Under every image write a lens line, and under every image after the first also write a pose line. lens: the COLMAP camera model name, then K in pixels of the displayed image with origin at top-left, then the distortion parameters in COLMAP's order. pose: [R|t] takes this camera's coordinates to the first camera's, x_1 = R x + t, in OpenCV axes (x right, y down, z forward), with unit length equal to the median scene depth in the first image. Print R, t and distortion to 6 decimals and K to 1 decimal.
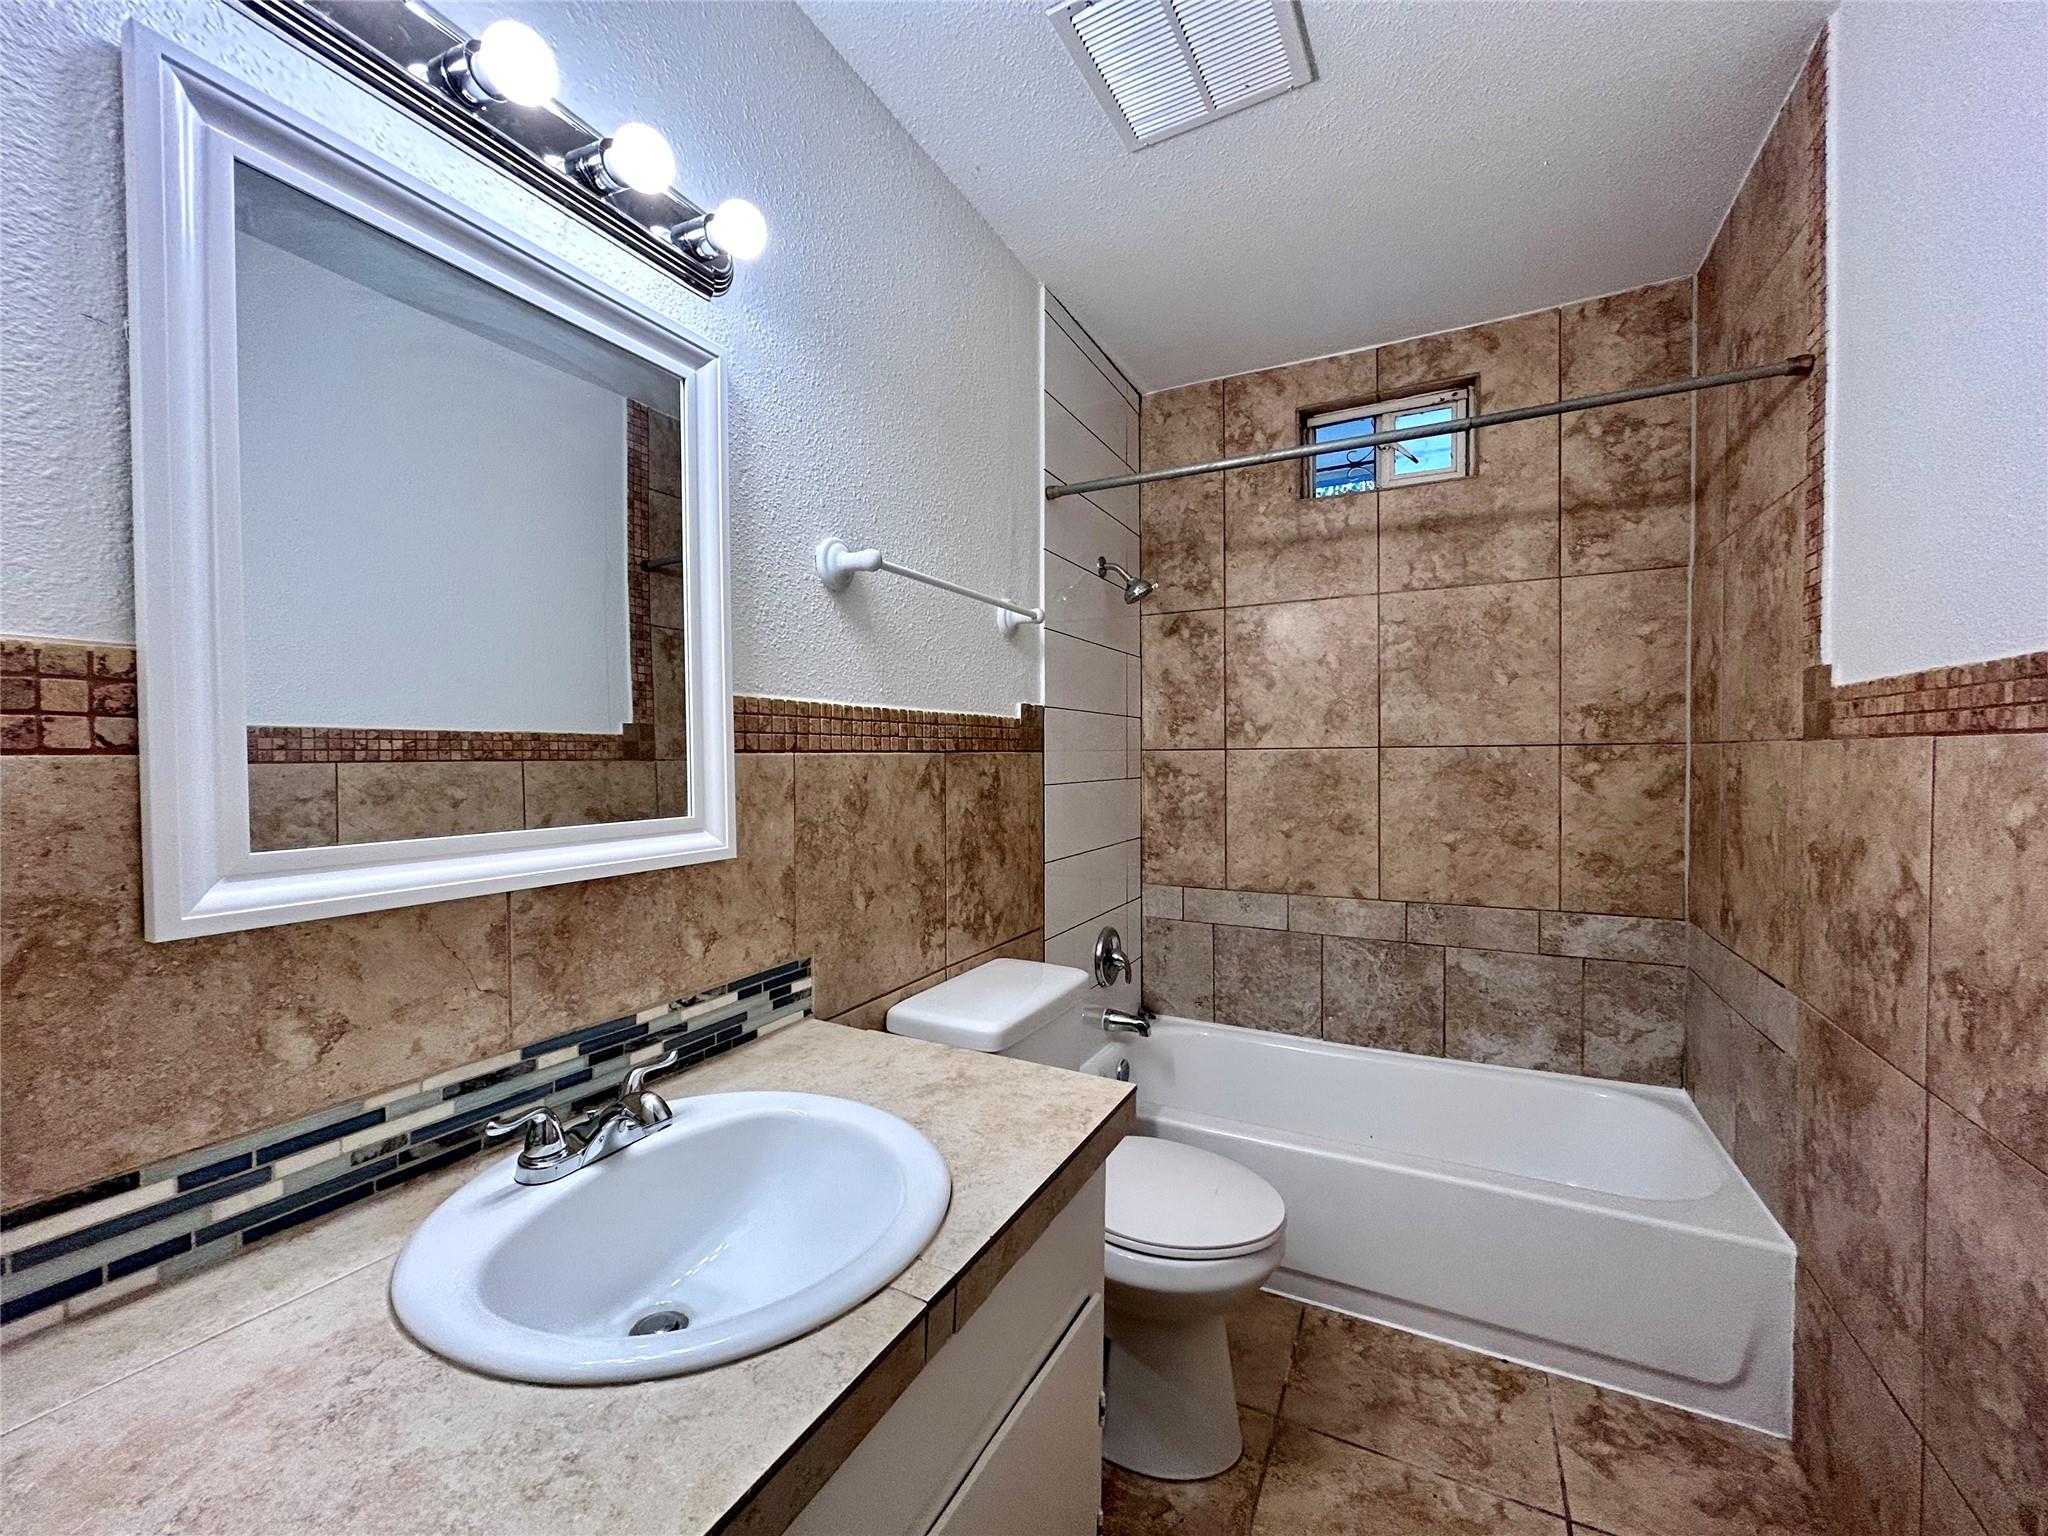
lens RADIAL K [[817.7, 0, 1023.9], [0, 817.7, 768.5], [0, 0, 1]] dist [-0.004313, -0.000757]
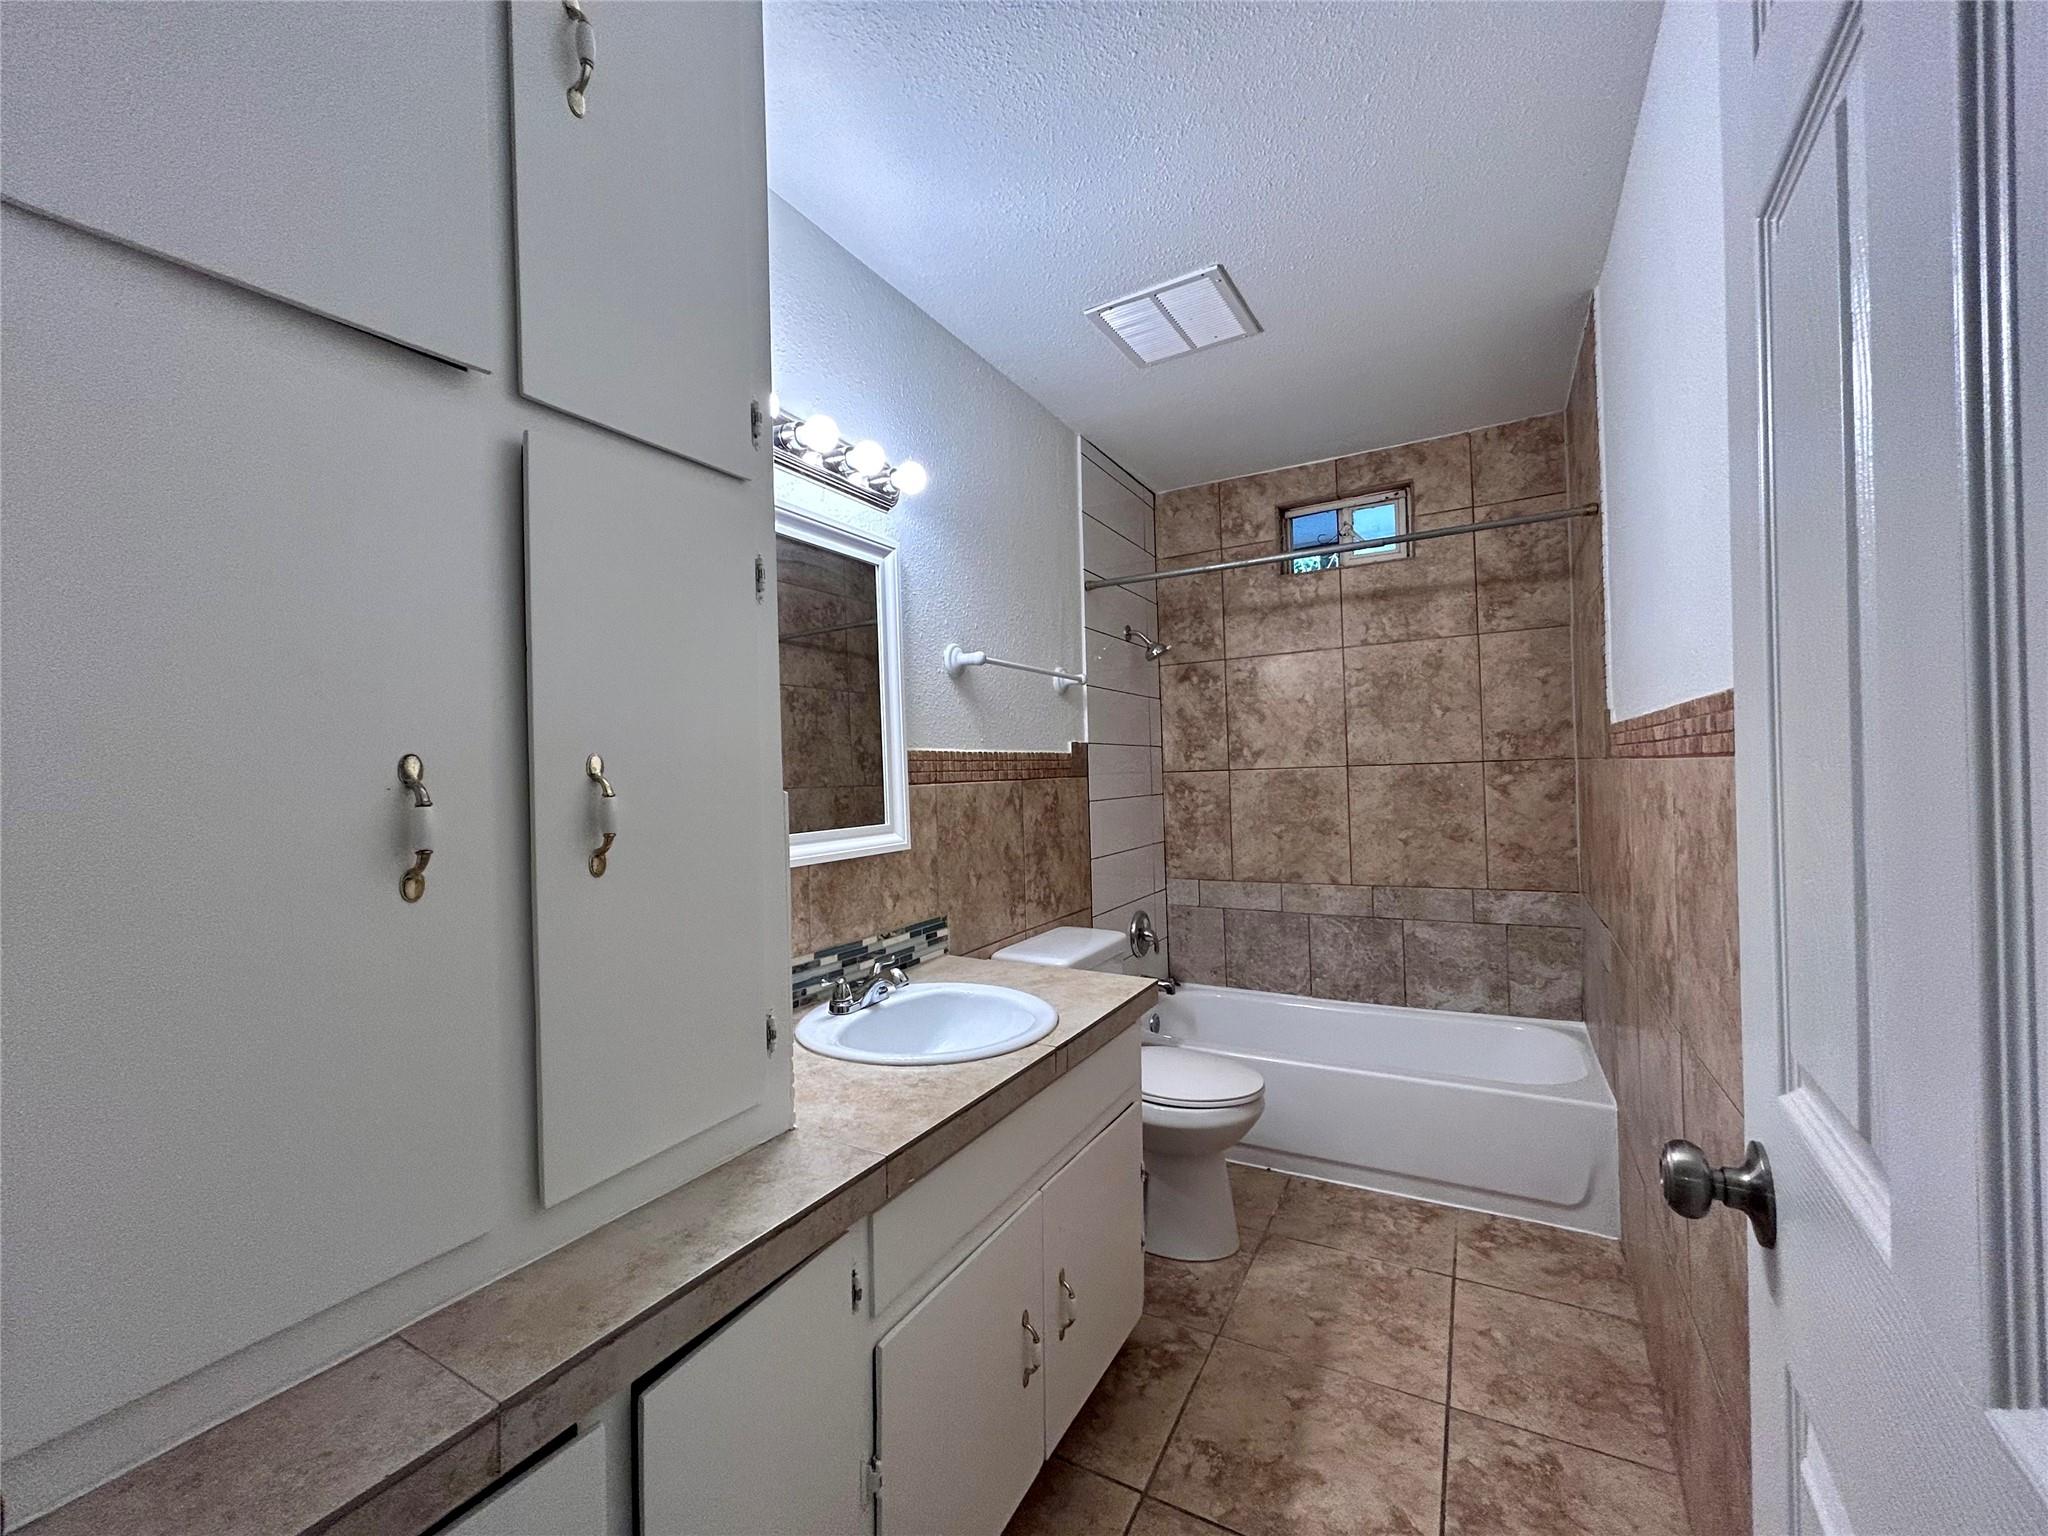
lens RADIAL K [[817.7, 0, 1023.9], [0, 817.7, 768.5], [0, 0, 1]] dist [-0.004313, -0.000757]
pose [[0.999071, -0.024593, -0.035387, -0.034284], [0.023783, 0.999449, -0.023156, -0.005269], [0.035937, 0.022293, 0.999105, -0.356850]]
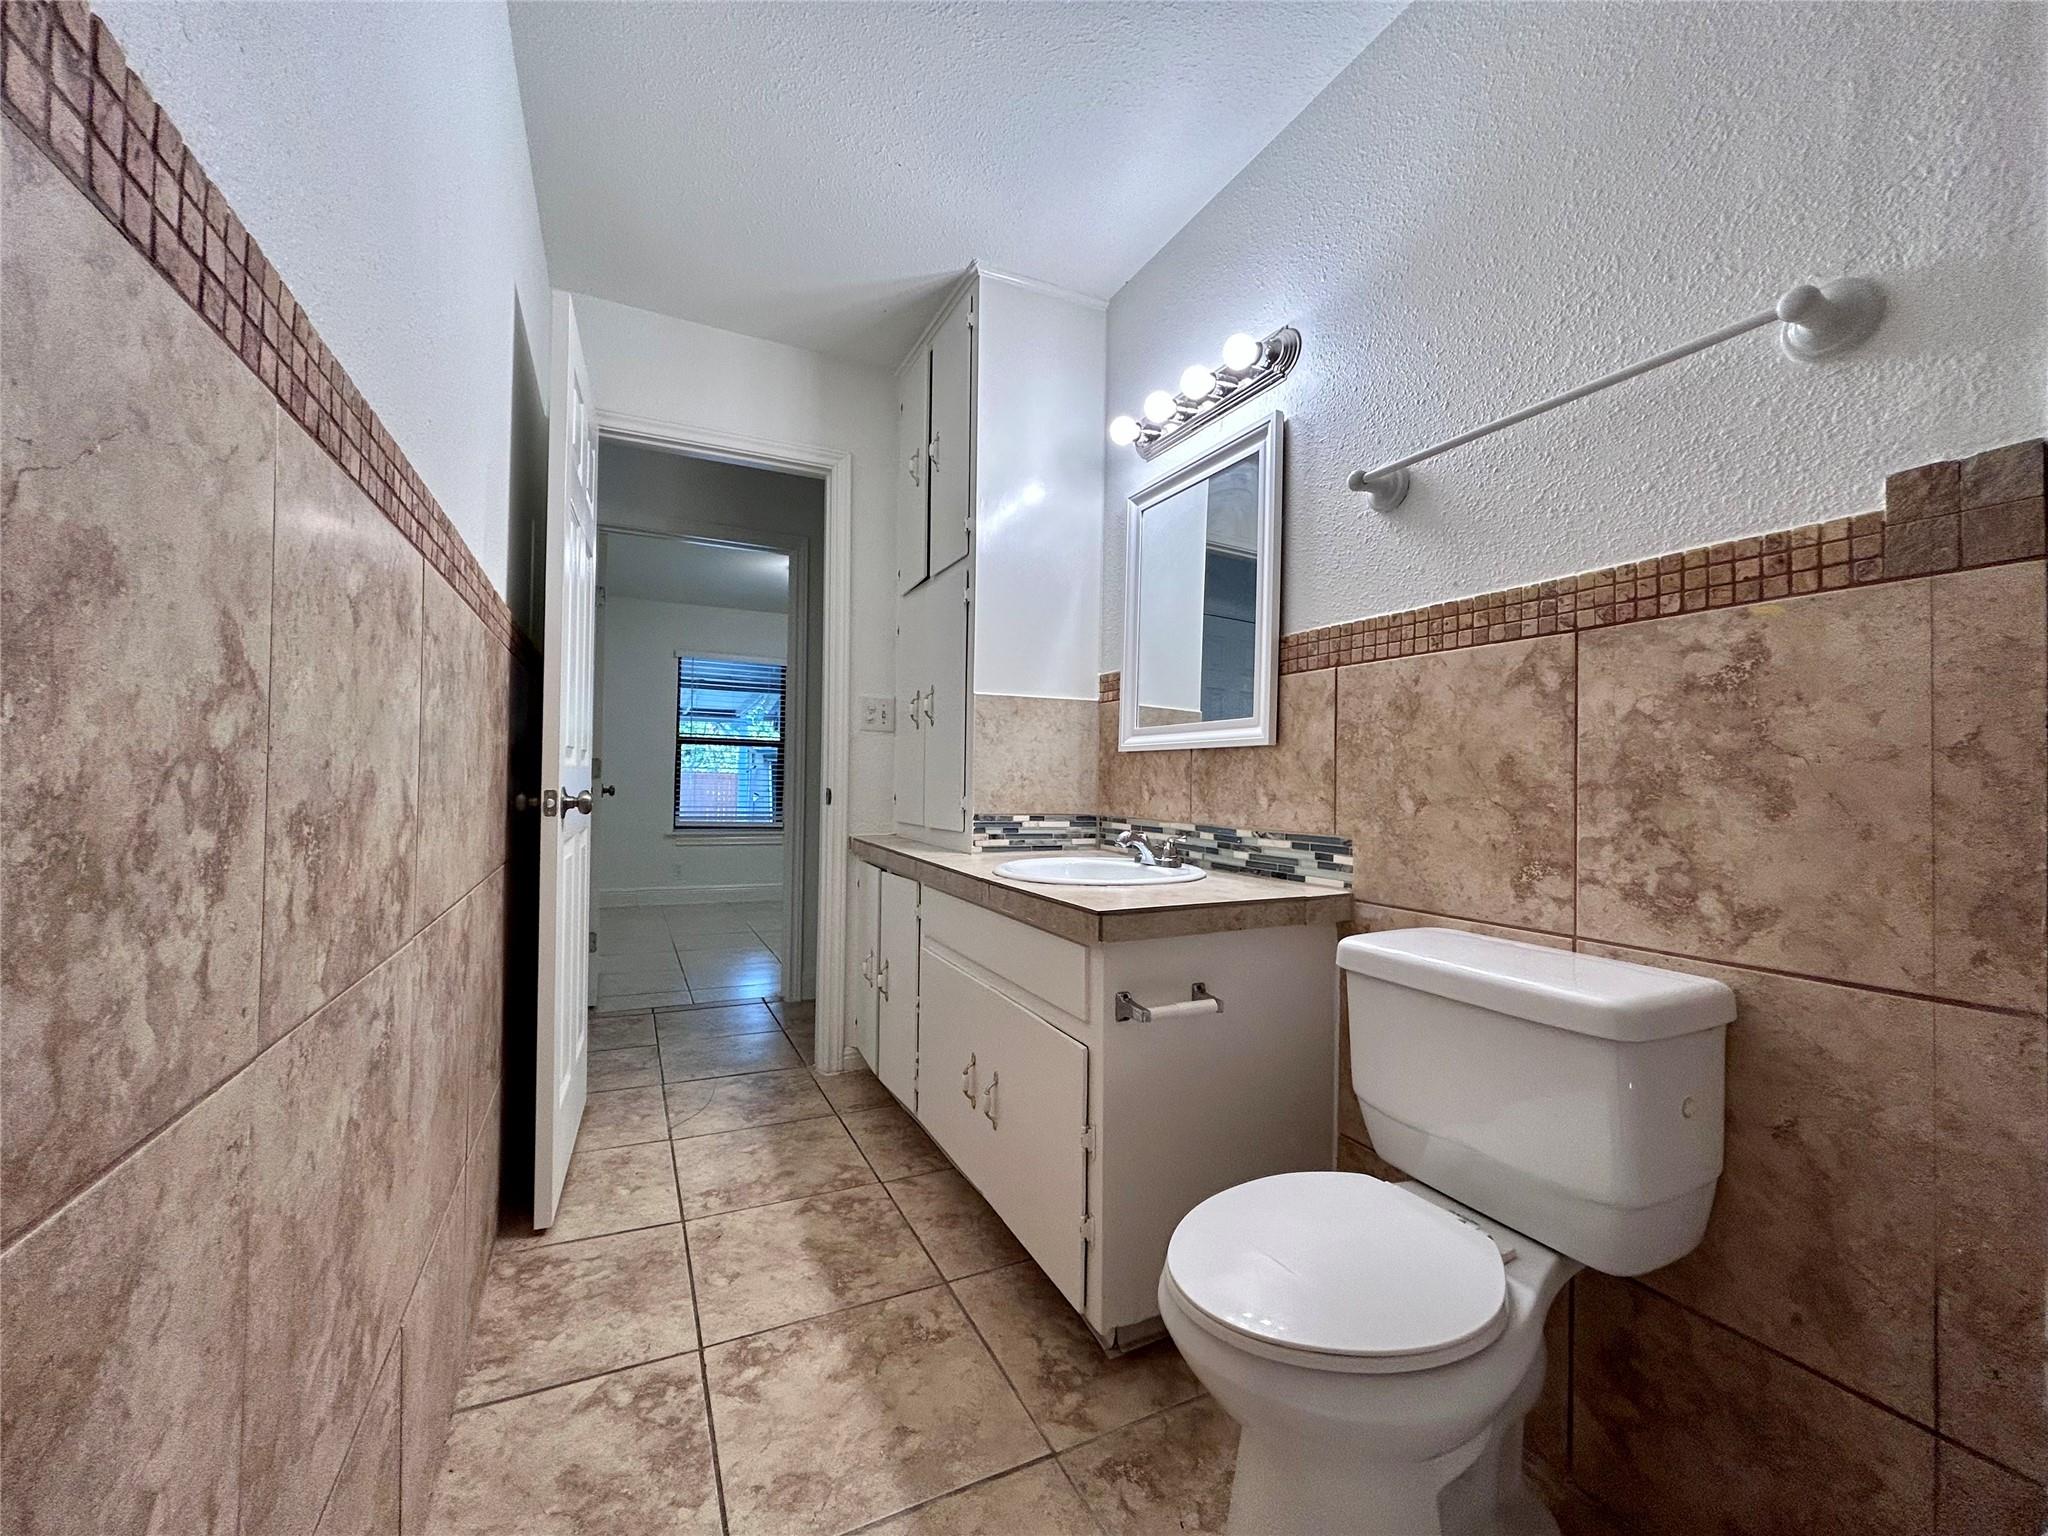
lens RADIAL K [[817.7, 0, 1023.9], [0, 817.7, 768.5], [0, 0, 1]] dist [-0.004313, -0.000757]
pose [[-0.596487, -0.020931, -0.802350, 0.618723], [-0.030789, 0.999521, -0.003185, 0.095350], [0.802032, 0.022804, -0.596845, 0.852810]]
